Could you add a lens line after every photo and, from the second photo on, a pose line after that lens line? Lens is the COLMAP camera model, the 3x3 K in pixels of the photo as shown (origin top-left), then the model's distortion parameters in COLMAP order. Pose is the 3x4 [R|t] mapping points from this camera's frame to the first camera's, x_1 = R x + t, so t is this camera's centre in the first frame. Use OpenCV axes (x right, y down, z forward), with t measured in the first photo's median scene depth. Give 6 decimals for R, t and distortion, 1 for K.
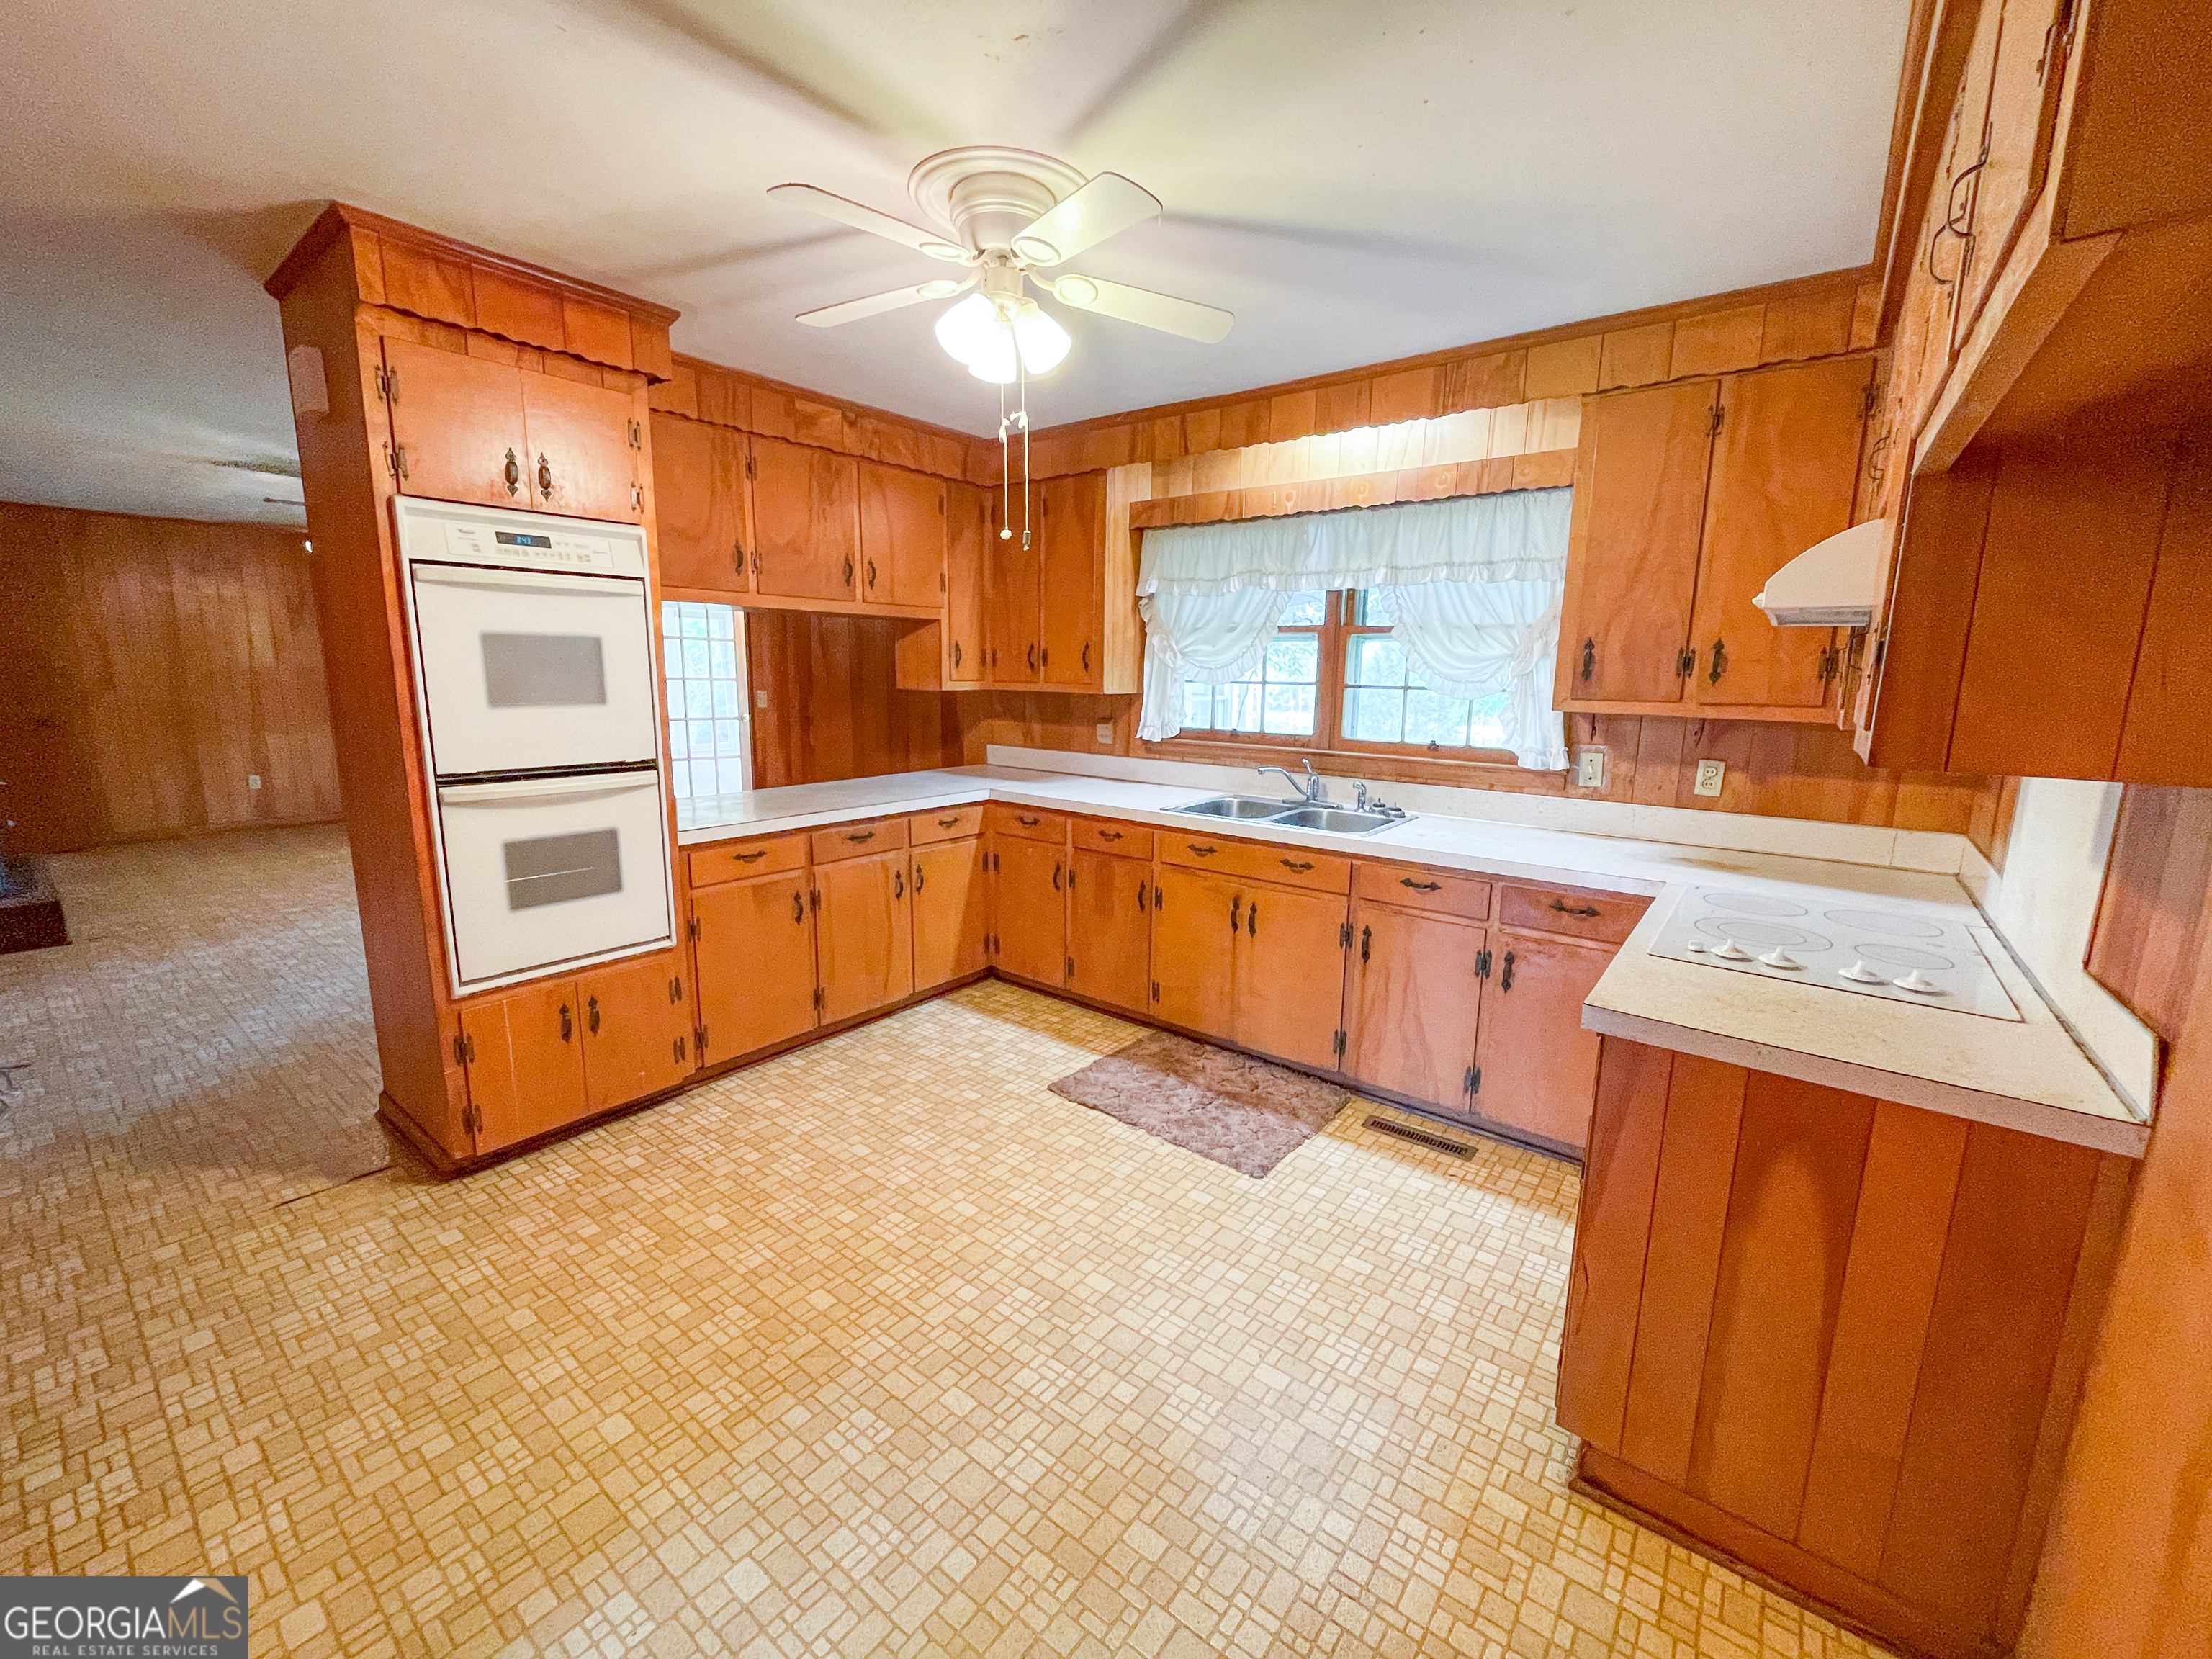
lens RADIAL K [[886.8, 0, 1100.2], [0, 886.8, 827.3], [0, 0, 1]] dist [-0.000178, 0.000421]
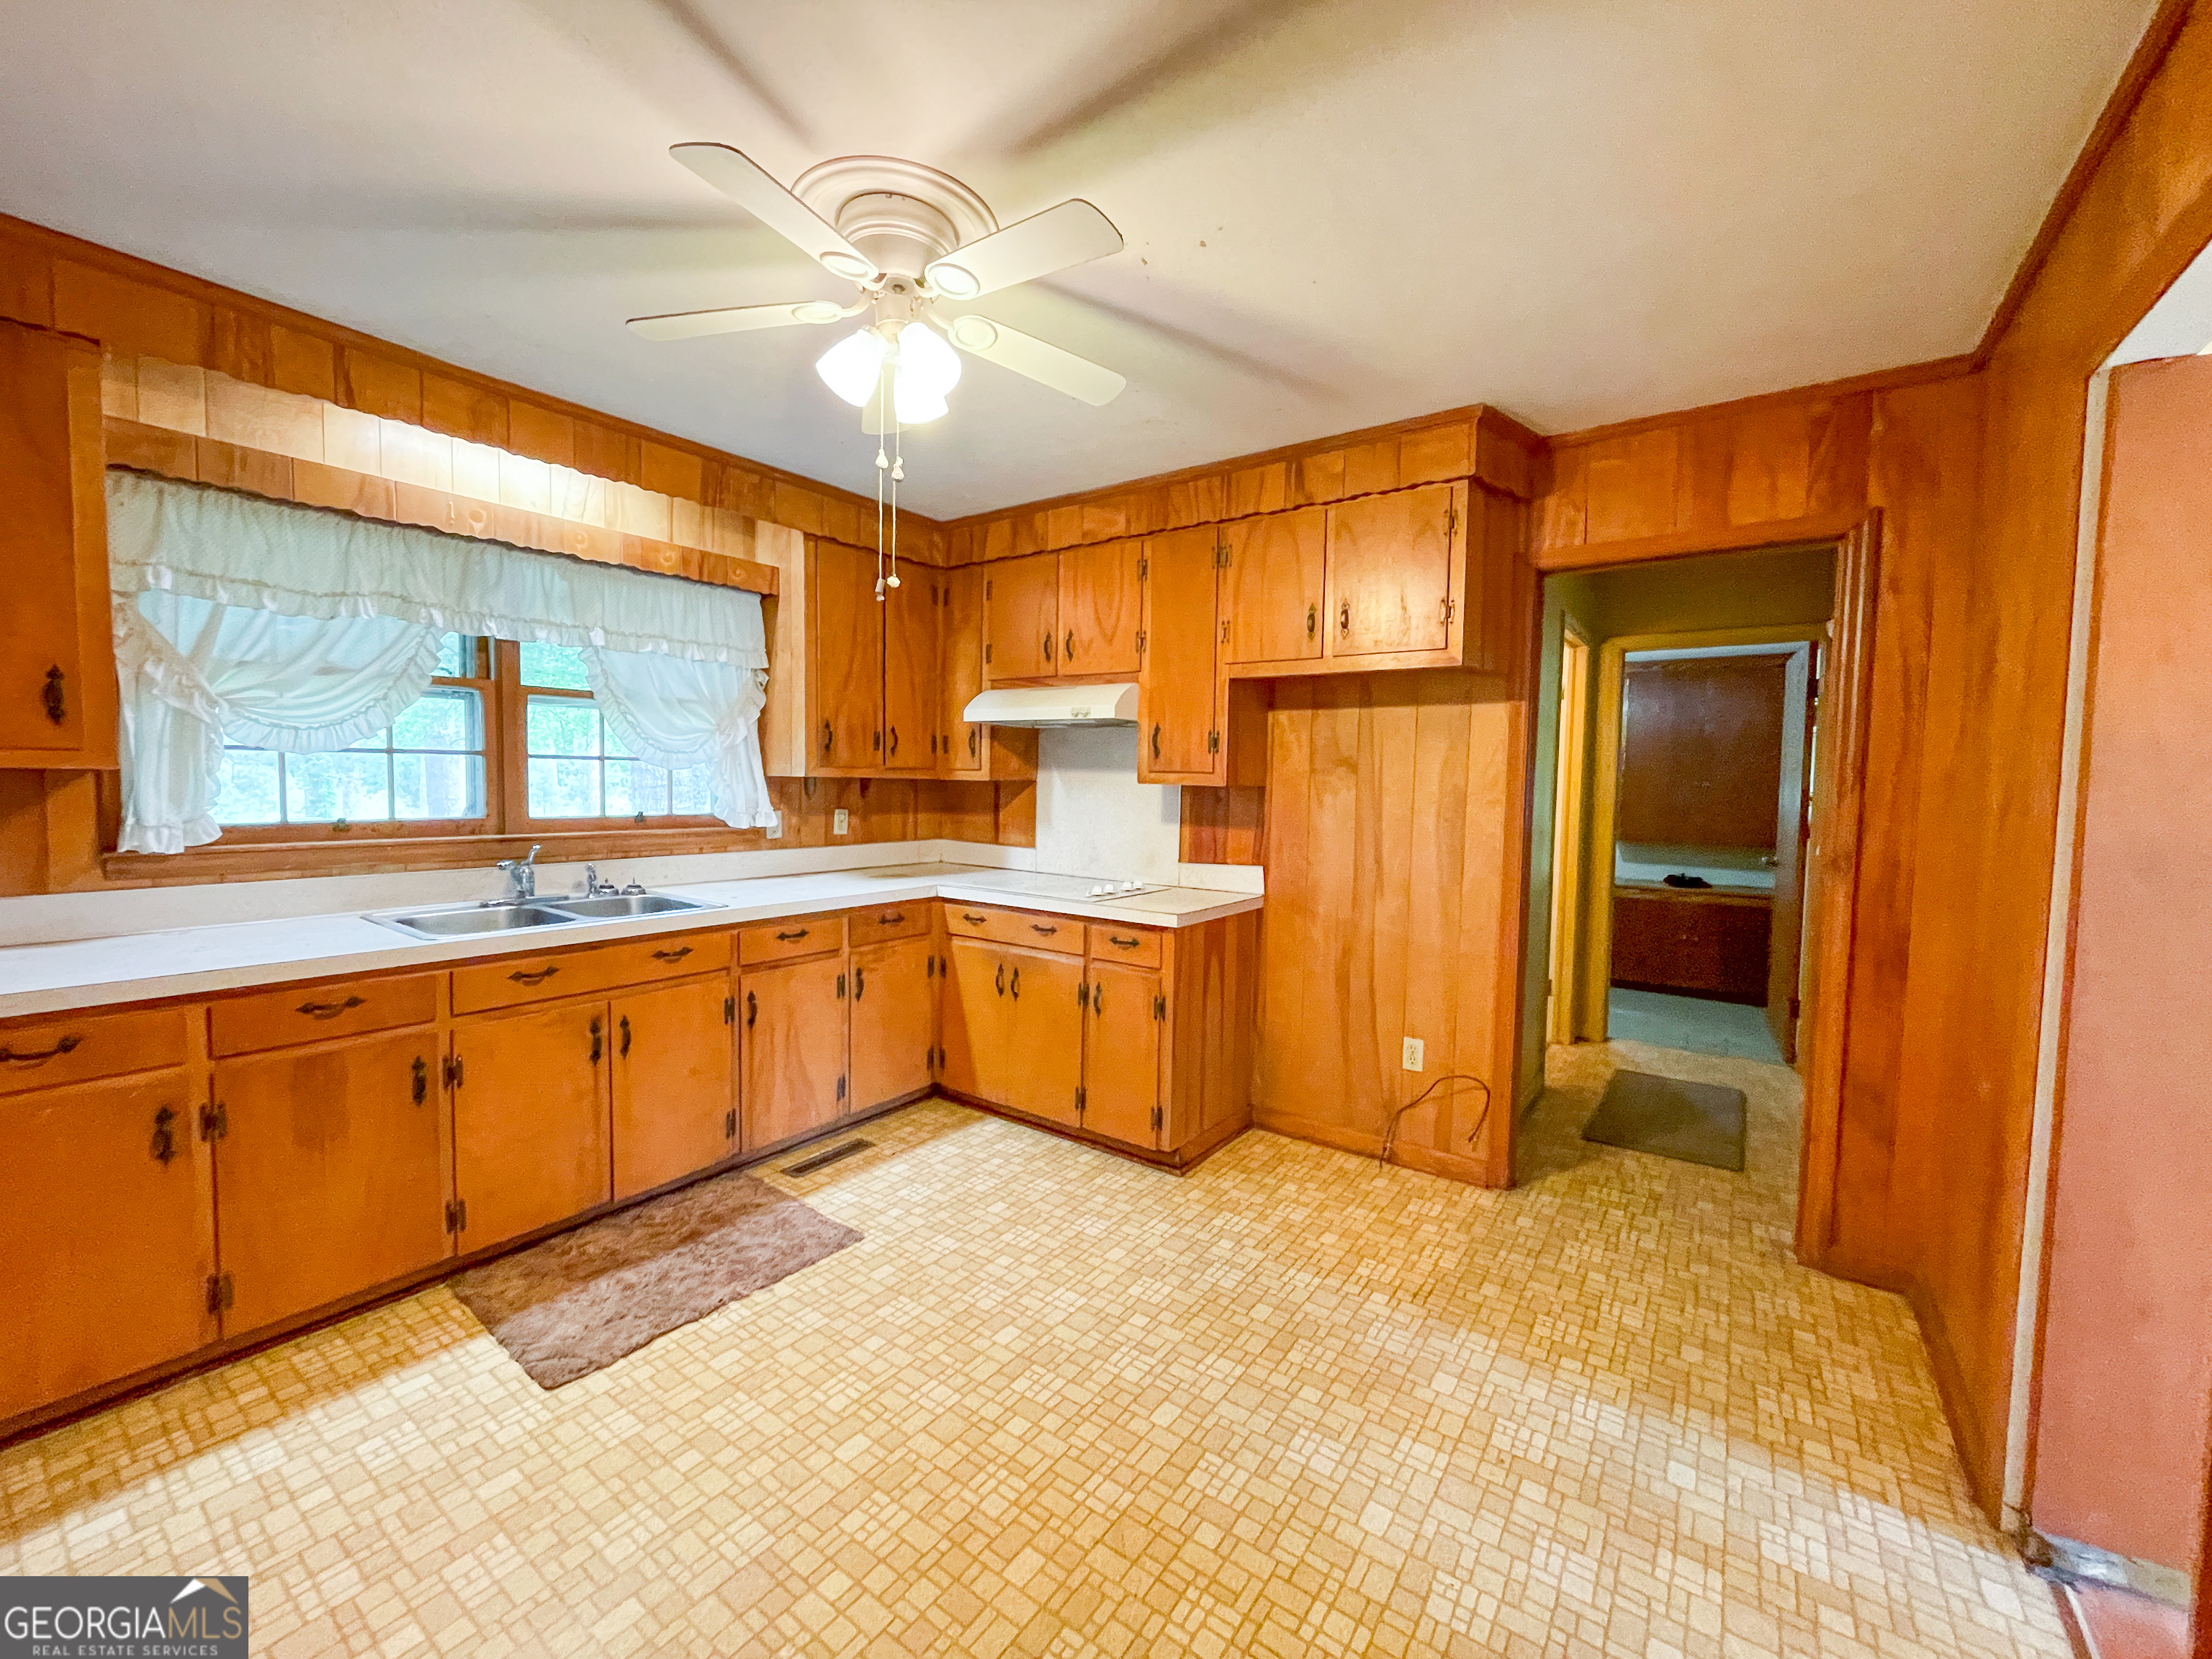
lens RADIAL K [[886.8, 0, 1118.7], [0, 886.8, 825.9], [0, 0, 1]] dist [-0.000178, 0.000421]
pose [[-0.047703, -0.071688, 0.996286, -0.677953], [0.159312, 0.984107, 0.078440, -0.082251], [-0.986075, 0.162462, -0.035524, 0.567165]]
